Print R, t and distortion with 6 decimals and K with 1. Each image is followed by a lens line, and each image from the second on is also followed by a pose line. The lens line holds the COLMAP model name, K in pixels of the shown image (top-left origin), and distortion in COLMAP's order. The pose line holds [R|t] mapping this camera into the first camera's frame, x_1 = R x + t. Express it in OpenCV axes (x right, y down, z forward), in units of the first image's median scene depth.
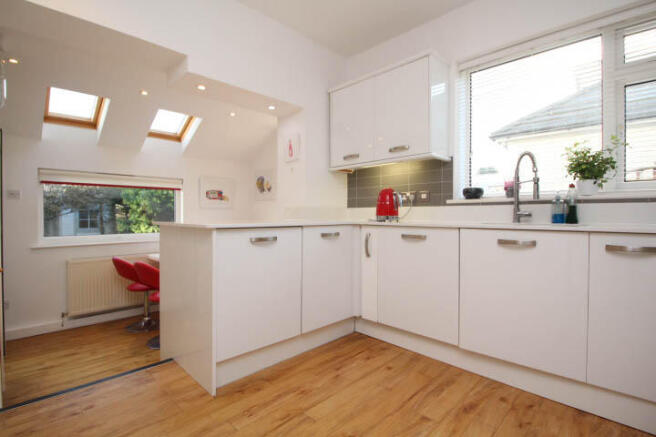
lens RADIAL K [[304.5, 0, 328.0], [0, 304.5, 218.5], [0, 0, 1]] dist [-0.038759, -0.000895]
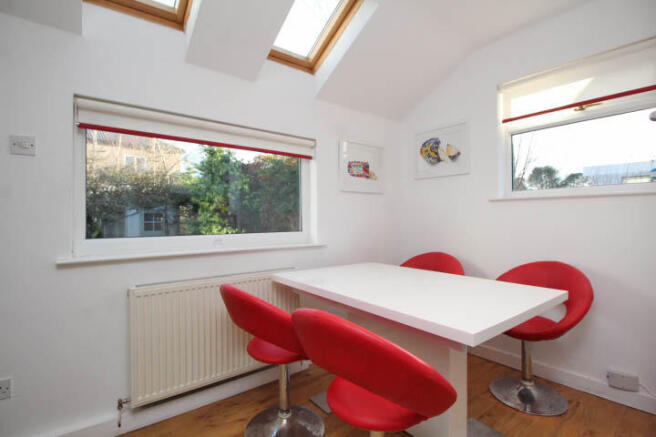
lens RADIAL K [[304.5, 0, 328.0], [0, 304.5, 218.5], [0, 0, 1]] dist [-0.038759, -0.000895]
pose [[0.989212, -0.006587, -0.146344, -0.500917], [0.004573, 0.999890, -0.014094, 0.038775], [0.146421, 0.013273, 0.989133, 0.576645]]
